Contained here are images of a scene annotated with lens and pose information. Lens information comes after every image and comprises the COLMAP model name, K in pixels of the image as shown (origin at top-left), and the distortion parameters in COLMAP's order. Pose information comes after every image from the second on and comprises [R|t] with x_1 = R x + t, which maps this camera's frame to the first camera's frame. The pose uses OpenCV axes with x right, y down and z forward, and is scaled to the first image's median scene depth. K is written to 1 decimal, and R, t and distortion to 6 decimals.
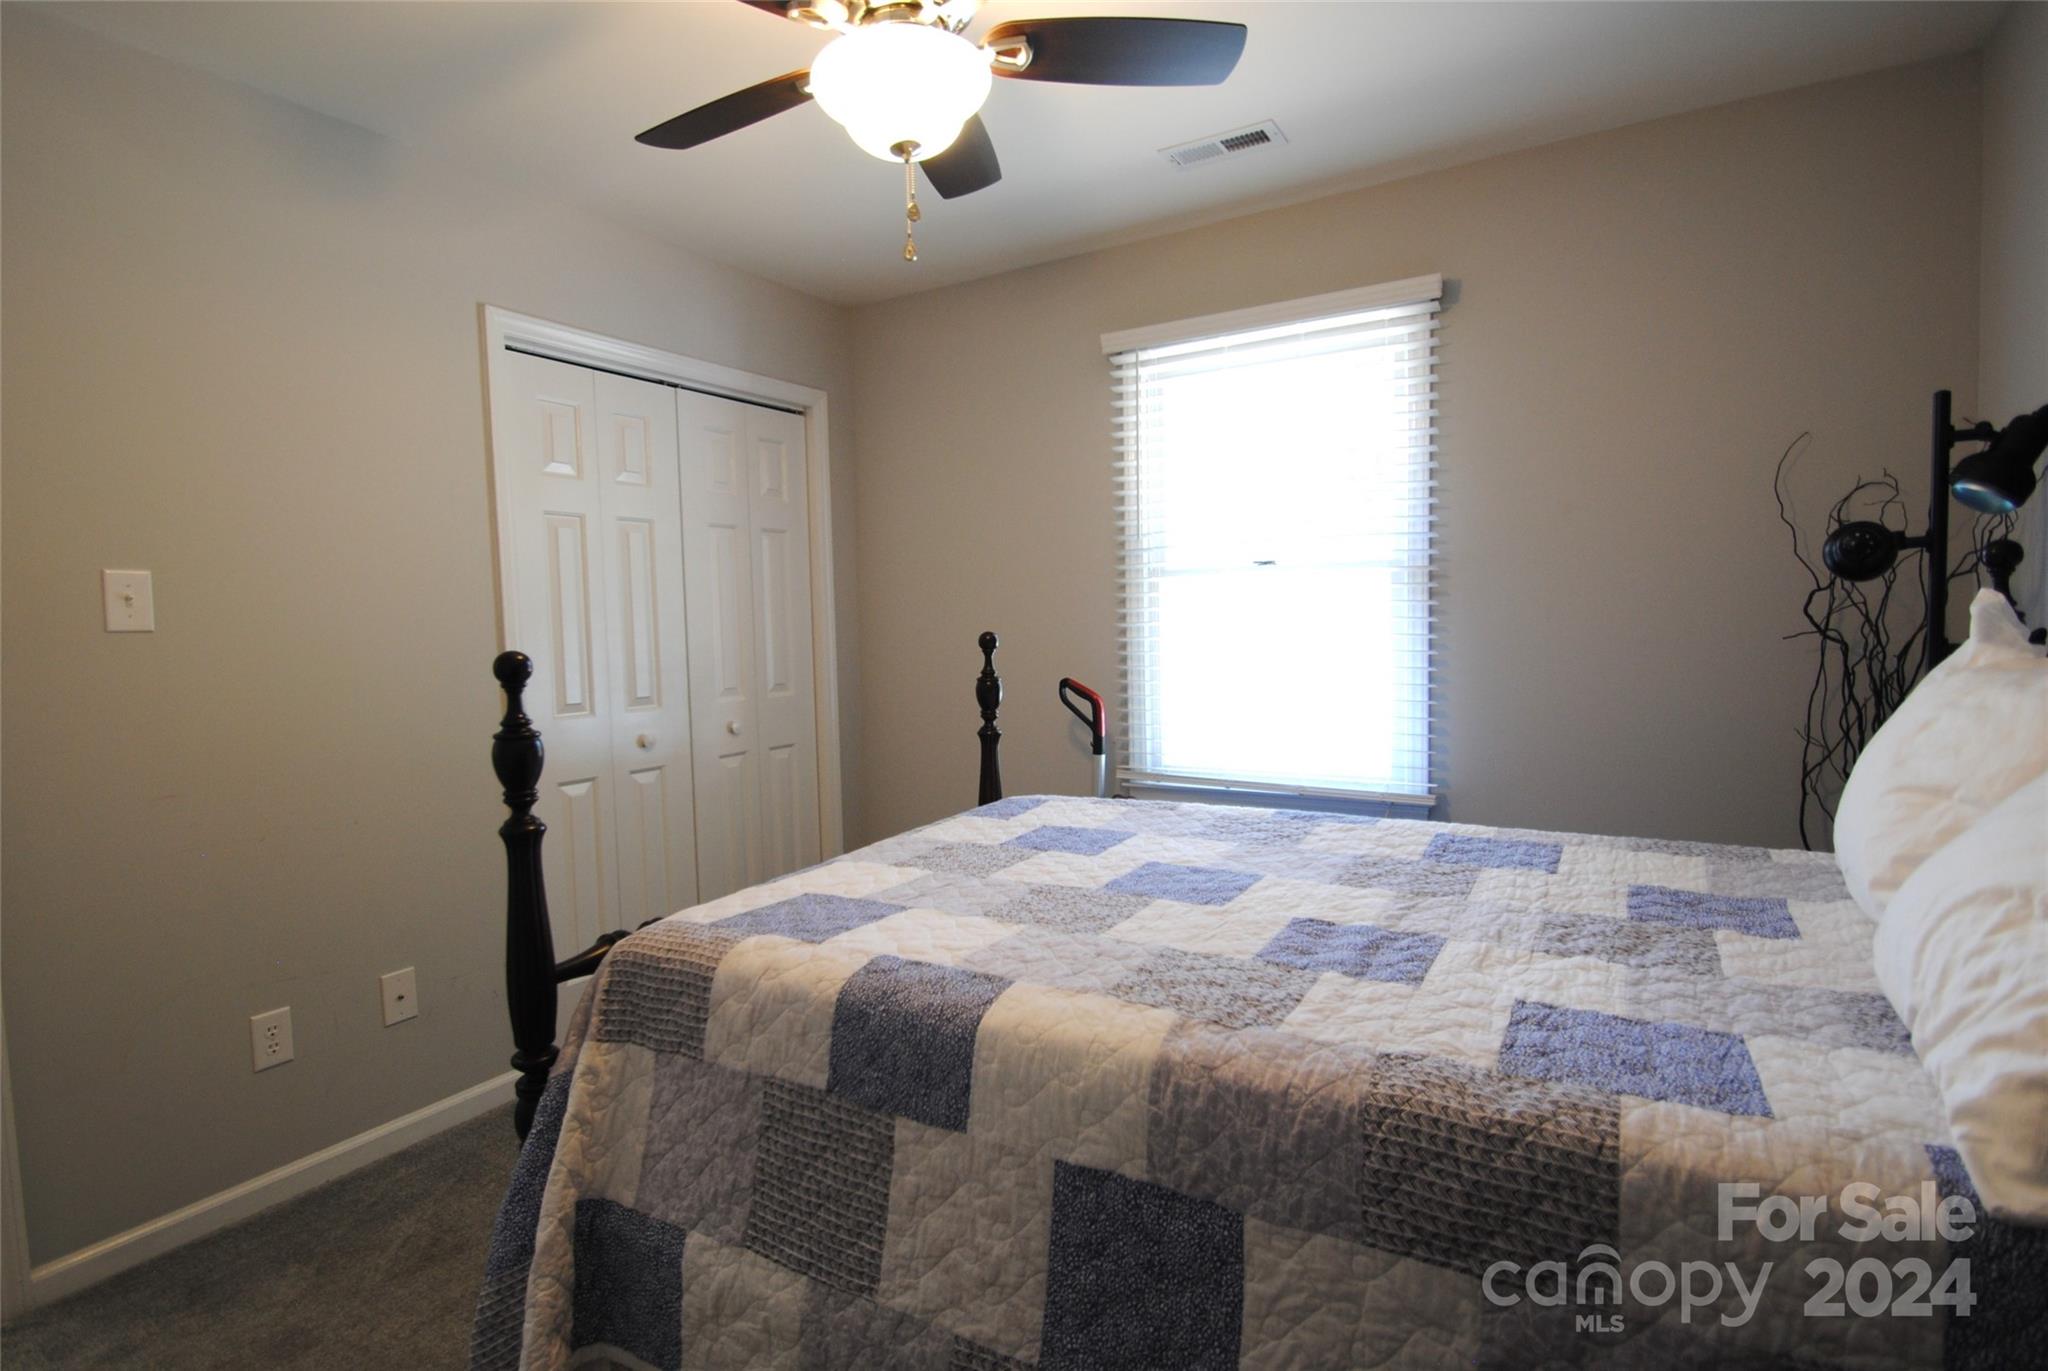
lens RADIAL K [[1085.3, 0, 1024.0], [0, 1085.3, 685.5], [0, 0, 1]] dist [0.001335, -0.000022]
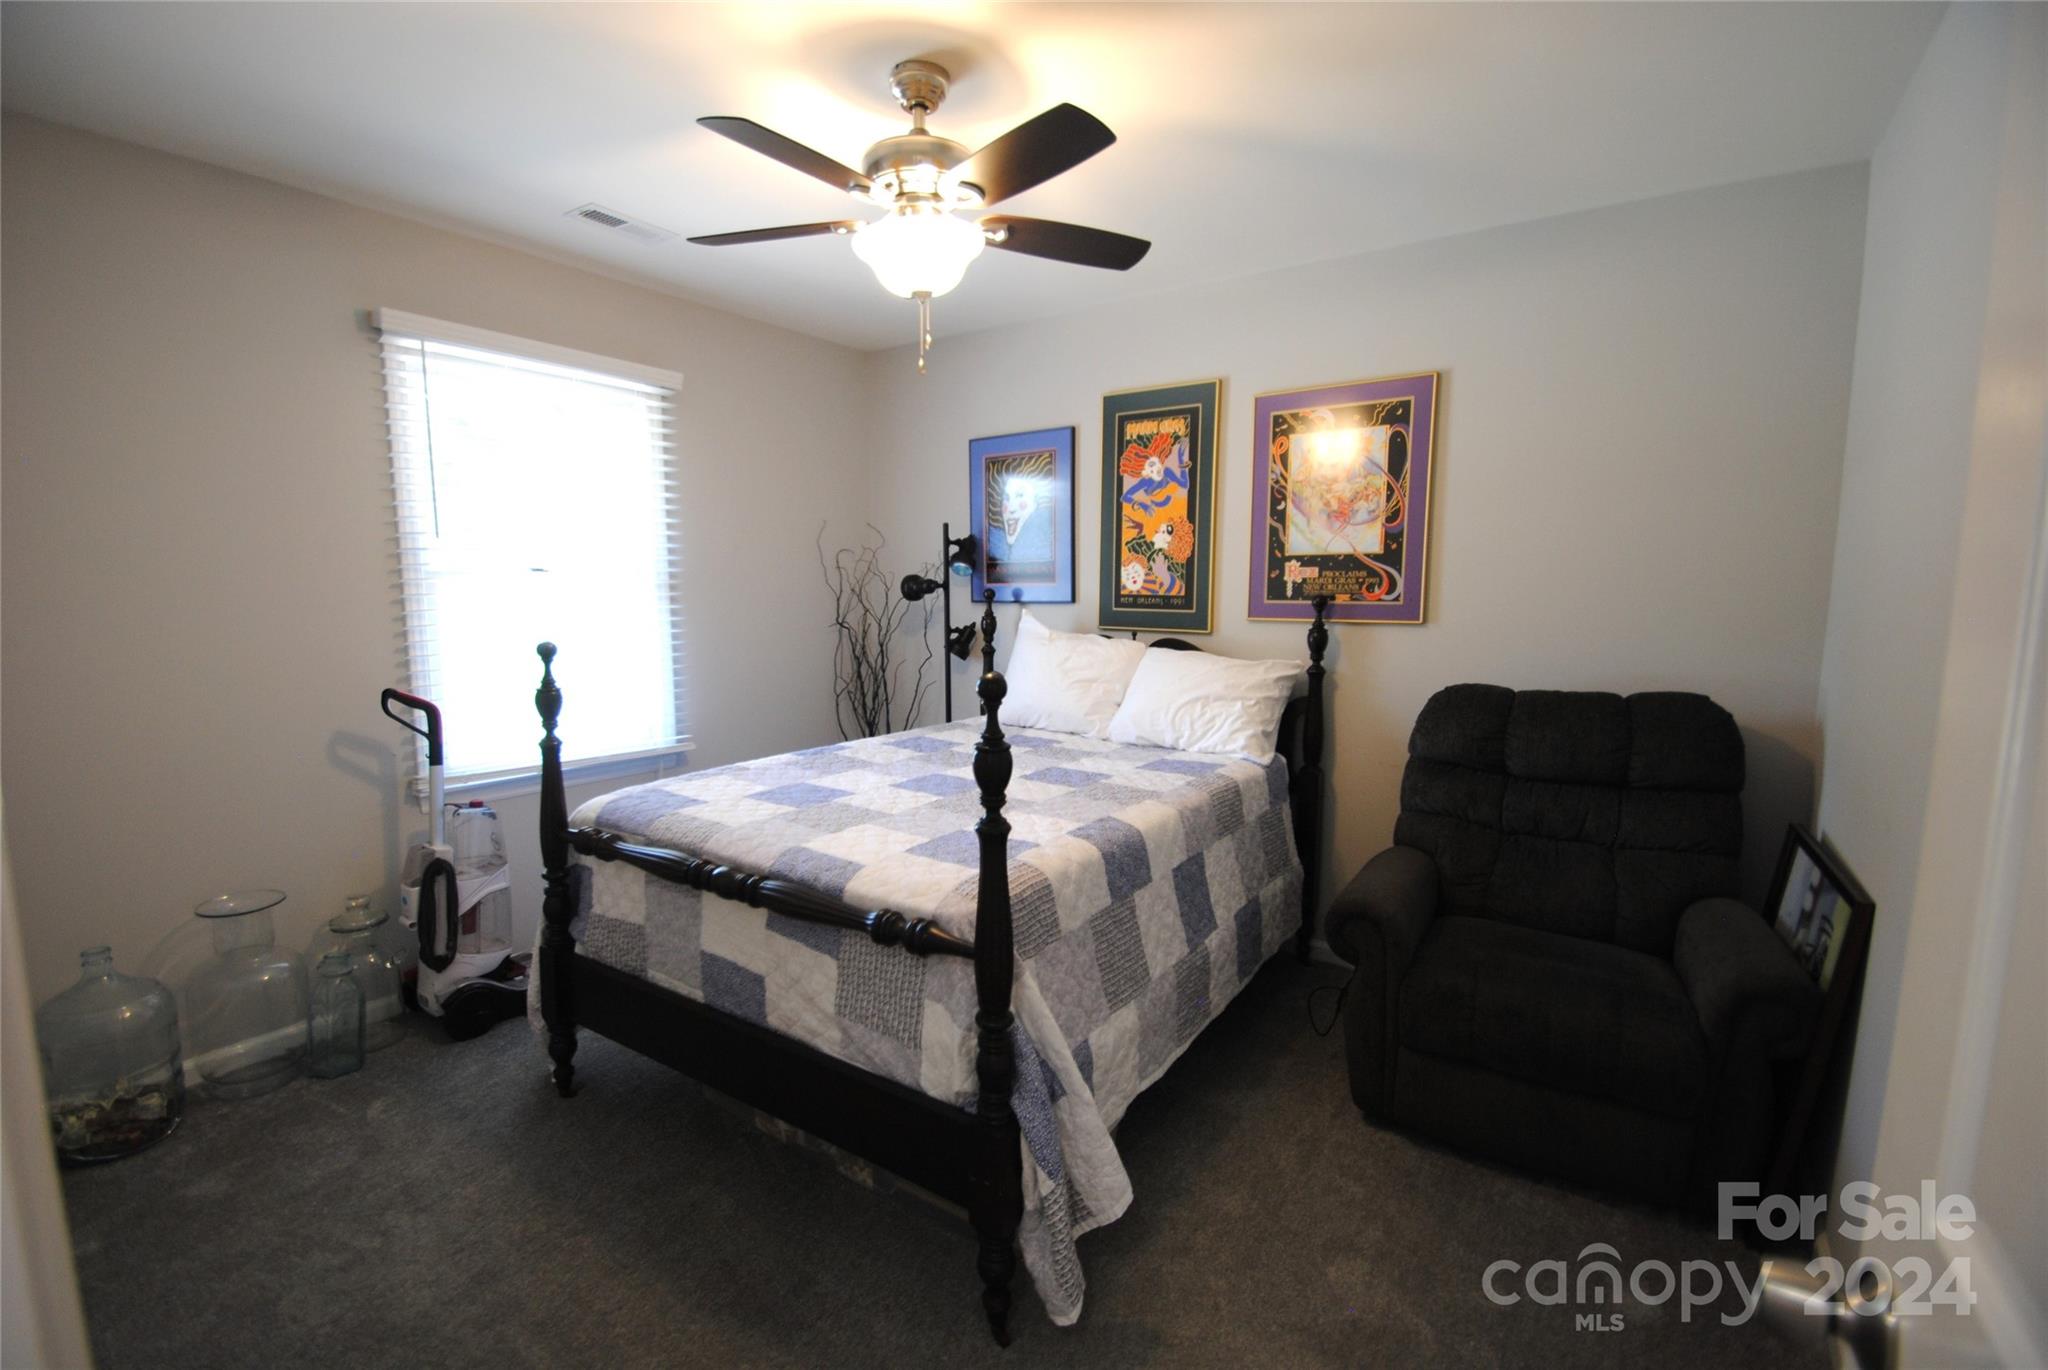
lens RADIAL K [[895.4, 0, 1024.0], [0, 895.4, 685.0], [0, 0, 1]] dist [0.000406, -0.000084]
pose [[0.044483, -0.090534, 0.994899, -1.153889], [0.049426, 0.994865, 0.088321, -0.083718], [-0.997787, 0.045245, 0.048729, 0.758329]]
